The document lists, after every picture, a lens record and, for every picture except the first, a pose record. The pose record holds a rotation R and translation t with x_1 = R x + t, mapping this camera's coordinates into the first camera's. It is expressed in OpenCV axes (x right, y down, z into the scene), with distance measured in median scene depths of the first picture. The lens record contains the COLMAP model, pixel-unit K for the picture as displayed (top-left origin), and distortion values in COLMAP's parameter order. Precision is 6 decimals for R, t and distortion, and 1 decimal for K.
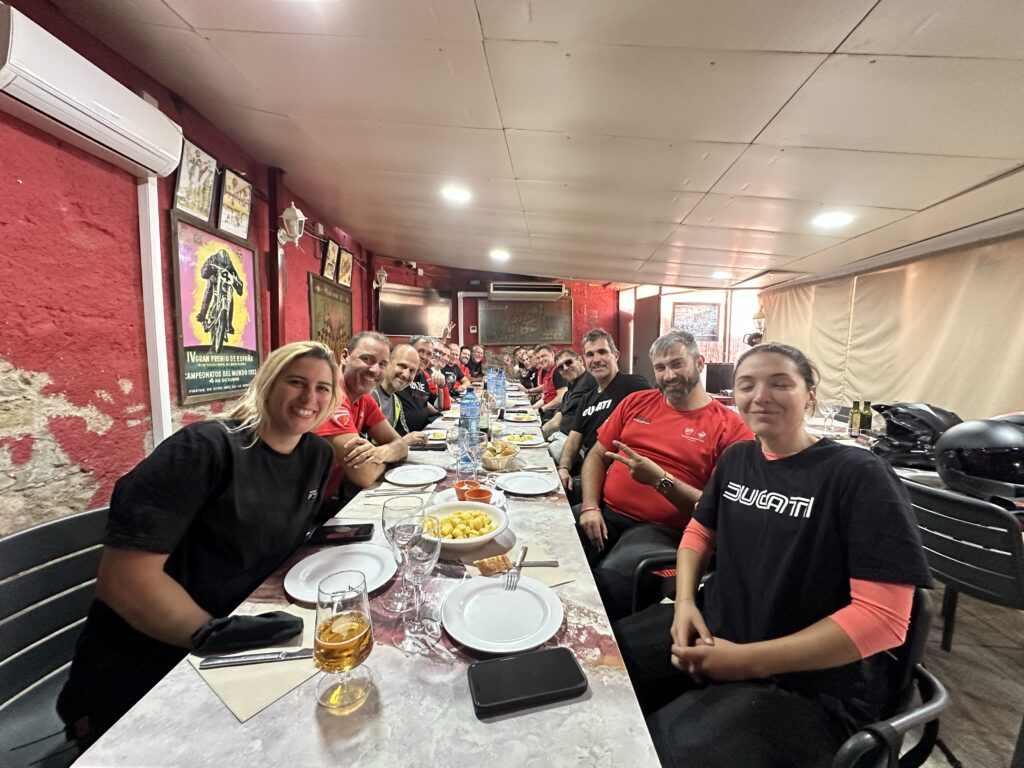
lens RADIAL K [[408.2, 0, 512.0], [0, 408.2, 384.0], [0, 0, 1]] dist [-0.003340, 0.000596]
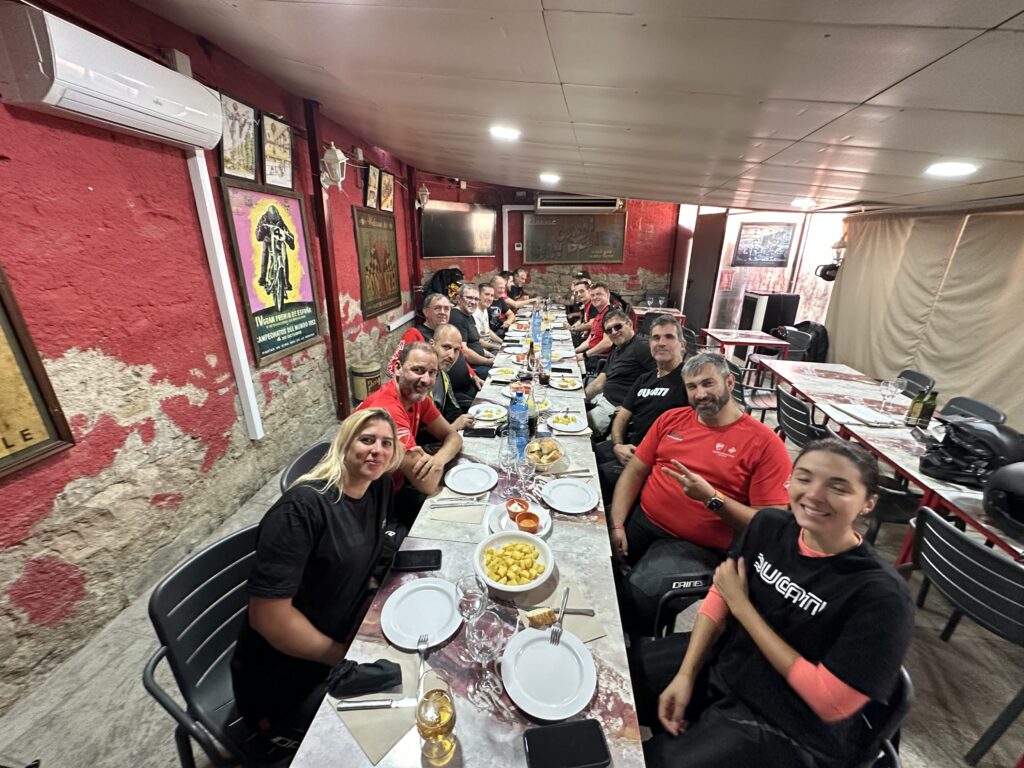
lens RADIAL K [[408.2, 0, 512.0], [0, 408.2, 384.0], [0, 0, 1]] dist [-0.003340, 0.000596]
pose [[0.994551, 0.037839, -0.097145, -0.013586], [-0.012160, 0.967553, 0.252376, -0.187509], [0.103543, -0.249819, 0.962740, -0.008165]]
